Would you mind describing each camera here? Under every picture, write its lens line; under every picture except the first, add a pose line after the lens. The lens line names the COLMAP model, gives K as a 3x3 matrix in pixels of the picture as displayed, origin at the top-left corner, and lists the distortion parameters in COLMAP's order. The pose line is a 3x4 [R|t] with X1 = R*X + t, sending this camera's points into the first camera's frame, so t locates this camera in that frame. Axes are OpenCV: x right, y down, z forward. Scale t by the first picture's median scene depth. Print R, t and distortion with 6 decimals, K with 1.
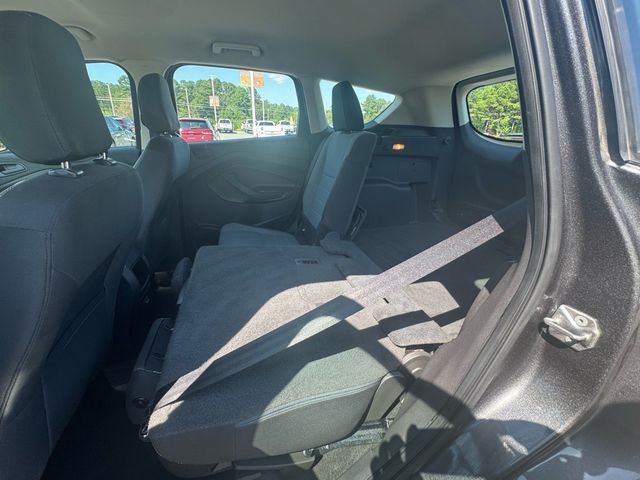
lens RADIAL K [[281.0, 0, 321.8], [0, 281.0, 239.6], [0, 0, 1]] dist [-0.001854, -0.000696]
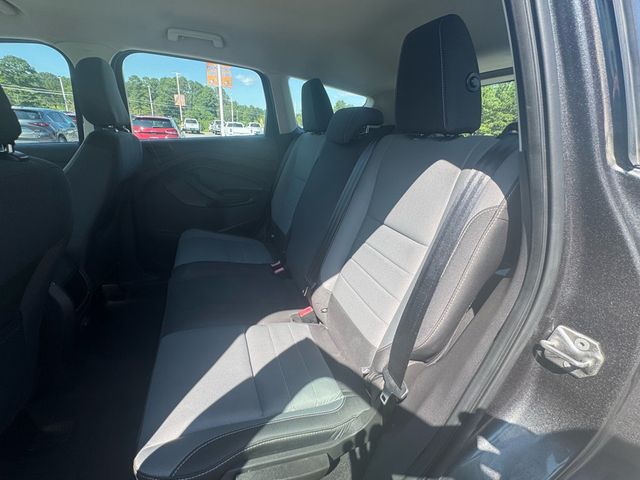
lens RADIAL K [[281.0, 0, 320.5], [0, 281.0, 240.4], [0, 0, 1]] dist [-0.001854, -0.000696]
pose [[0.995195, -0.006514, 0.097697, 0.011535], [0.007437, 0.999931, -0.009085, -0.032402], [-0.097631, 0.009768, 0.995175, 0.161966]]
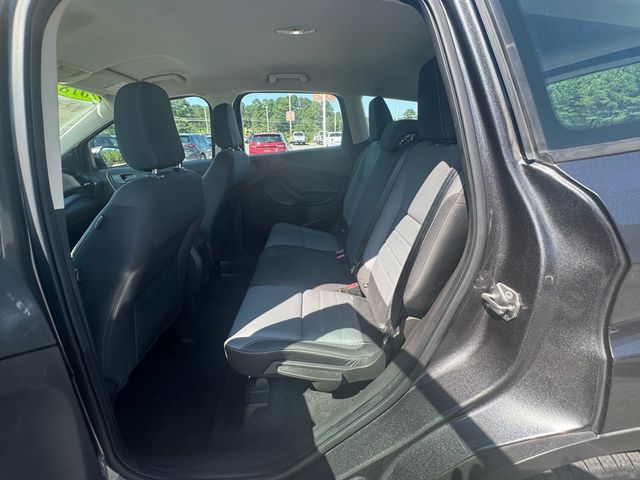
lens RADIAL K [[281.0, 0, 321.0], [0, 281.0, 238.5], [0, 0, 1]] dist [-0.001854, -0.000696]
pose [[0.971714, 0.041050, -0.232566, 0.355798], [-0.049027, 0.998387, -0.028623, 0.104812], [0.231016, 0.039216, 0.972159, -0.291165]]
